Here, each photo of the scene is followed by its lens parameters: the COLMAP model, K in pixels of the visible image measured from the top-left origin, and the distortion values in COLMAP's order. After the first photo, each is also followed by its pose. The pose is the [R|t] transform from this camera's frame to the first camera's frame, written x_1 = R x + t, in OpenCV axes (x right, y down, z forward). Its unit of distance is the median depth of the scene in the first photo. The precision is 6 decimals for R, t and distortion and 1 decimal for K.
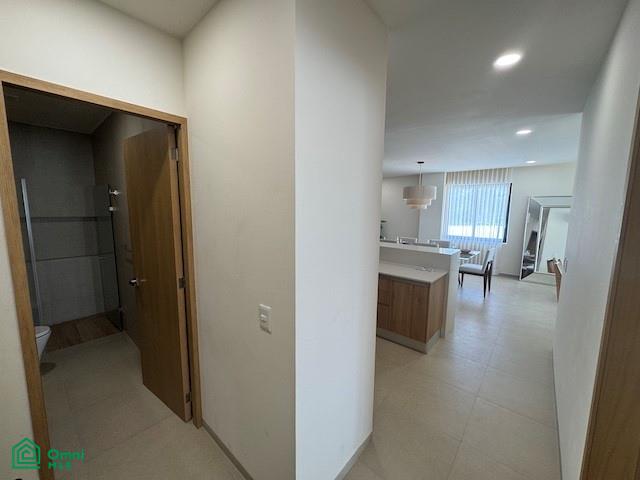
lens RADIAL K [[256.3, 0, 320.0], [0, 256.3, 240.0], [0, 0, 1]] dist [0.000379, 0.000126]
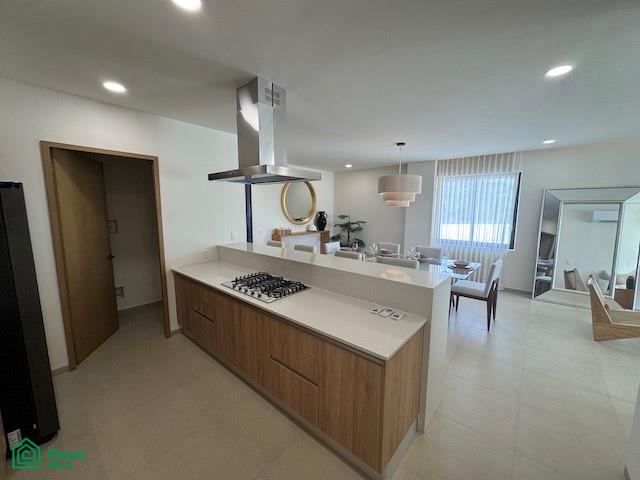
lens RADIAL K [[256.3, 0, 320.0], [0, 256.3, 240.0], [0, 0, 1]] dist [0.000379, 0.000126]
pose [[0.999930, -0.009825, 0.006533, 0.150499], [0.009786, 0.999935, 0.005925, -0.030275], [-0.006591, -0.005861, 0.999961, 0.255449]]
